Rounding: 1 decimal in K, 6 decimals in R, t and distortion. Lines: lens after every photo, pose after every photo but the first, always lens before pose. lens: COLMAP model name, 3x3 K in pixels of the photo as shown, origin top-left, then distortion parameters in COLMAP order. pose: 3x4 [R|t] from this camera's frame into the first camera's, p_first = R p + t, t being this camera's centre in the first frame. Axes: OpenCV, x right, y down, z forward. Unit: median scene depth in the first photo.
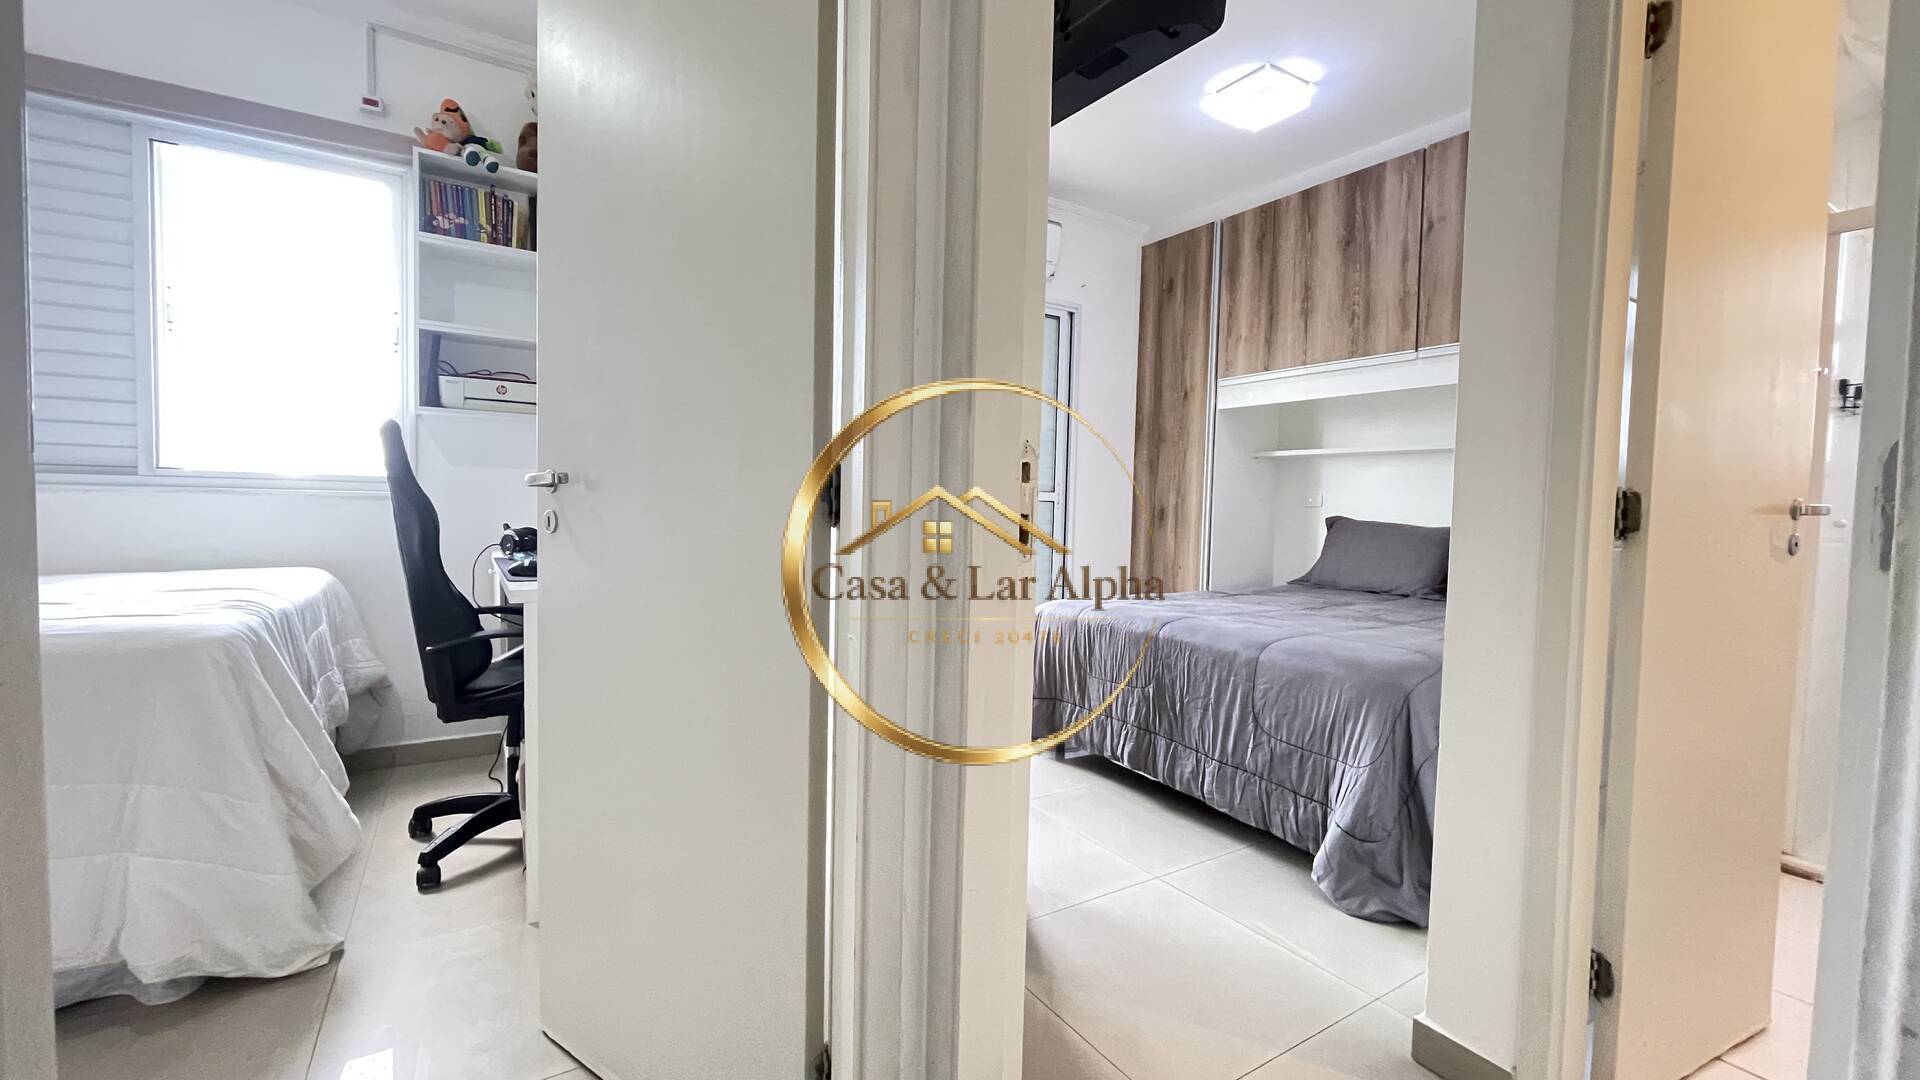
lens RADIAL K [[772.1, 0, 960.8], [0, 772.1, 539.3], [0, 0, 1]] dist [-0.004047, 0.000908]
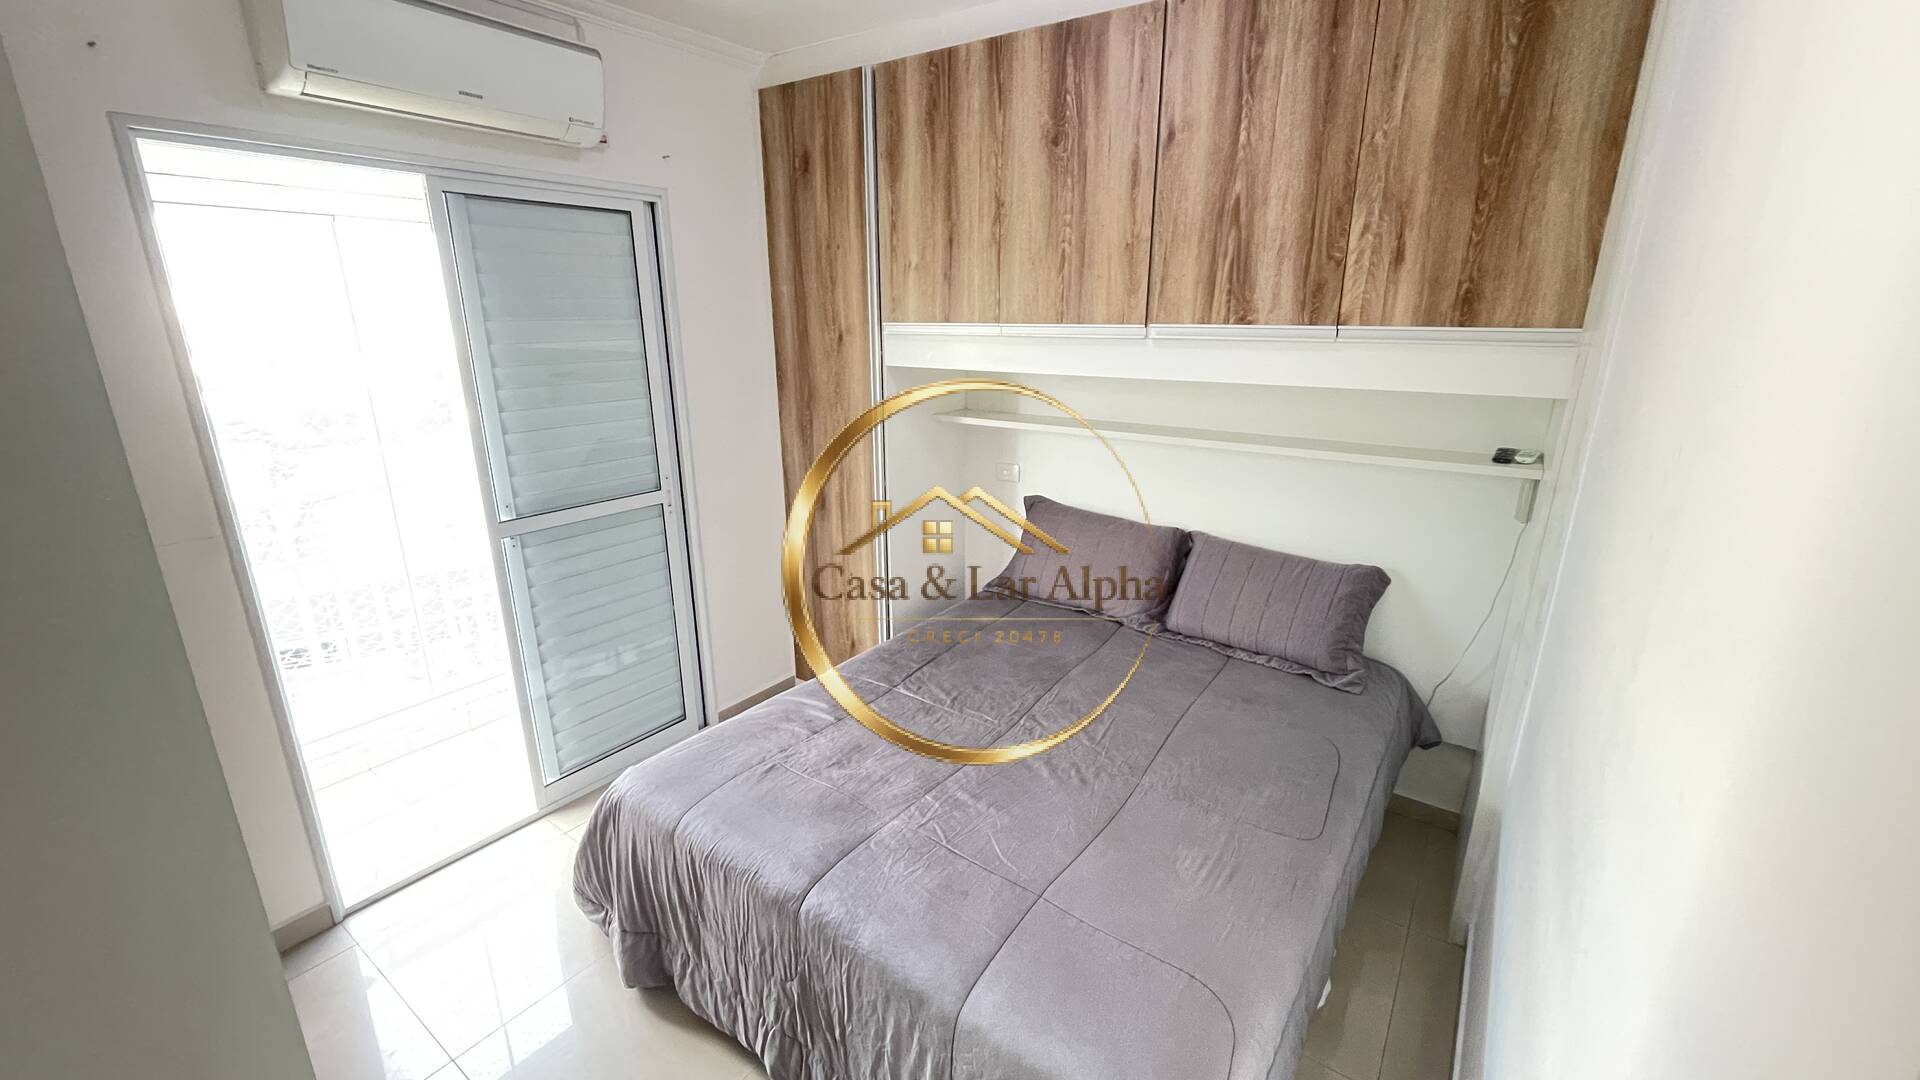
lens RADIAL K [[772.1, 0, 950.6], [0, 772.1, 539.9], [0, 0, 1]] dist [-0.004047, 0.000908]
pose [[0.929205, -0.129012, 0.346315, 0.152493], [0.039969, 0.966674, 0.252870, -0.232984], [-0.367397, -0.221126, 0.903395, 0.375628]]
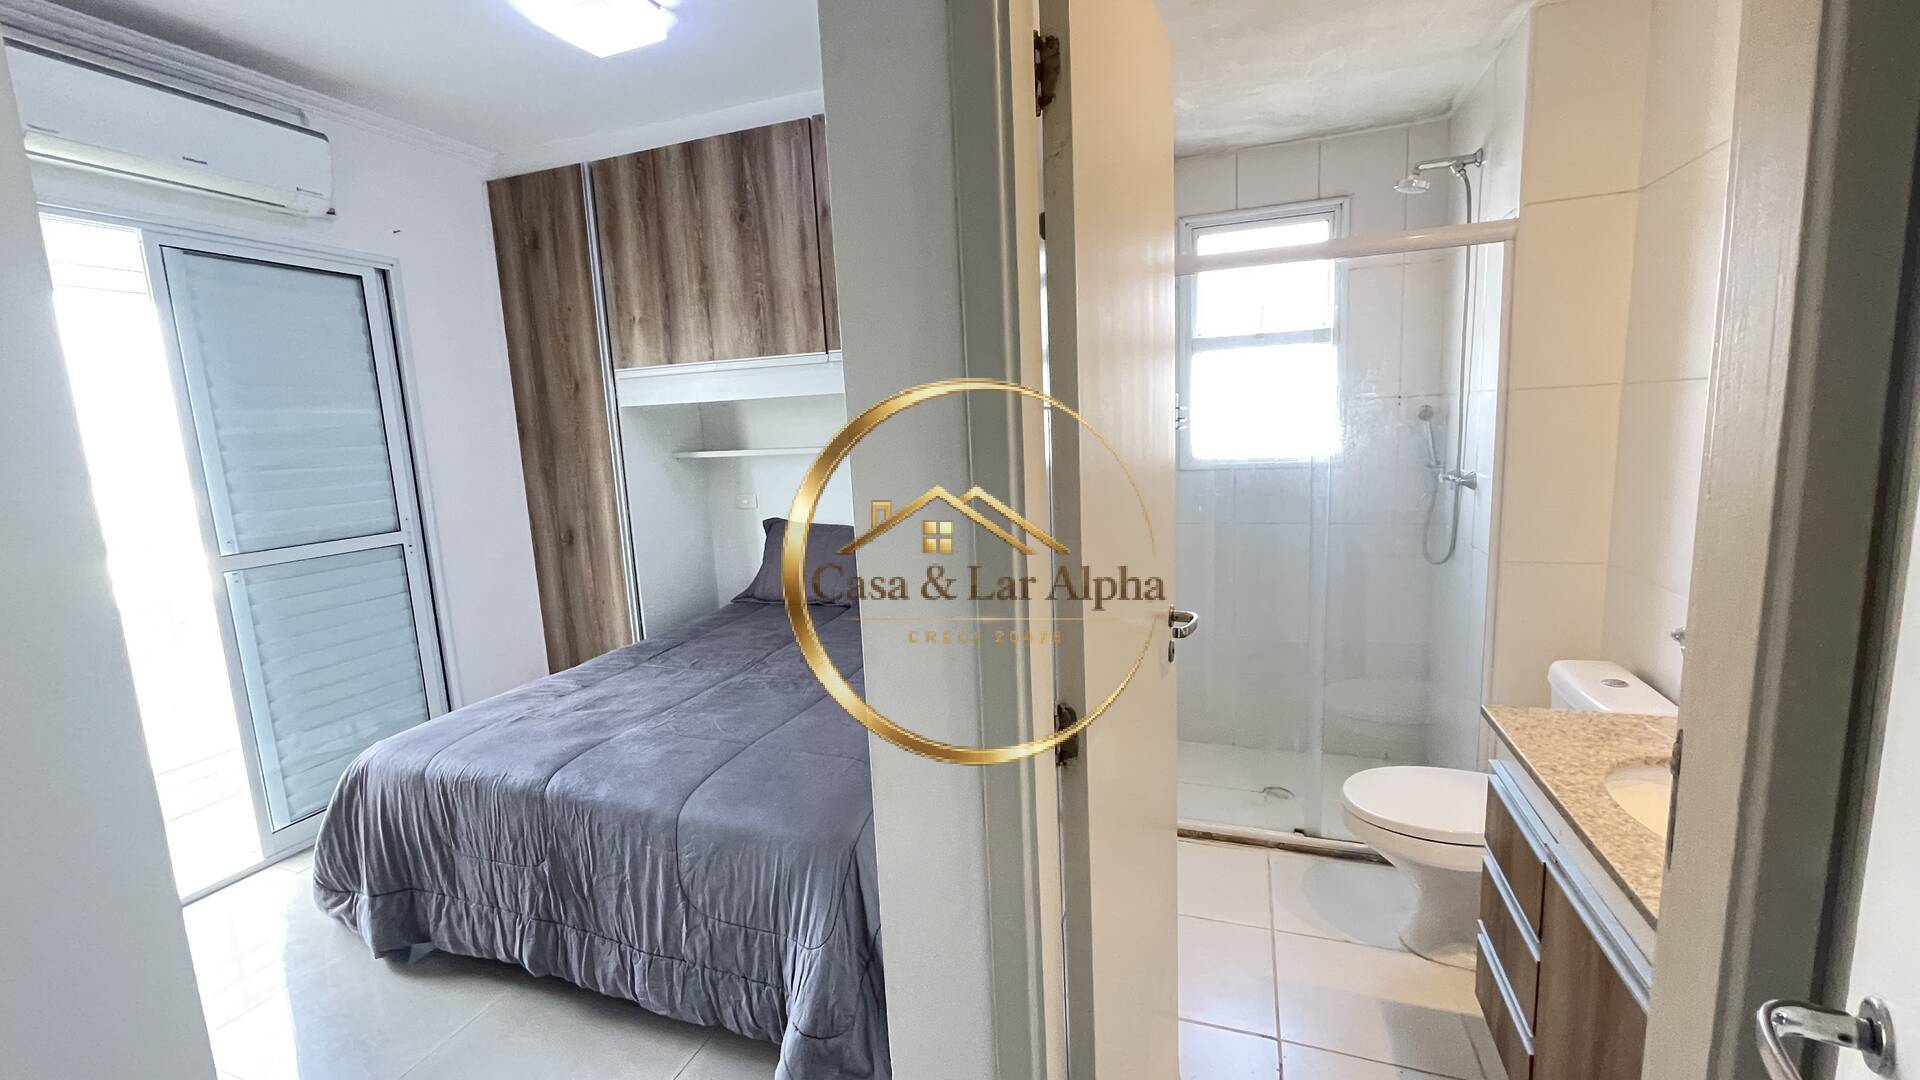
lens RADIAL K [[772.1, 0, 951.3], [0, 772.1, 540.6], [0, 0, 1]] dist [-0.004047, 0.000908]
pose [[0.790006, -0.153085, 0.593679, 0.129329], [0.093844, 0.987108, 0.129656, -0.125401], [-0.605874, -0.046715, 0.794188, 0.172850]]
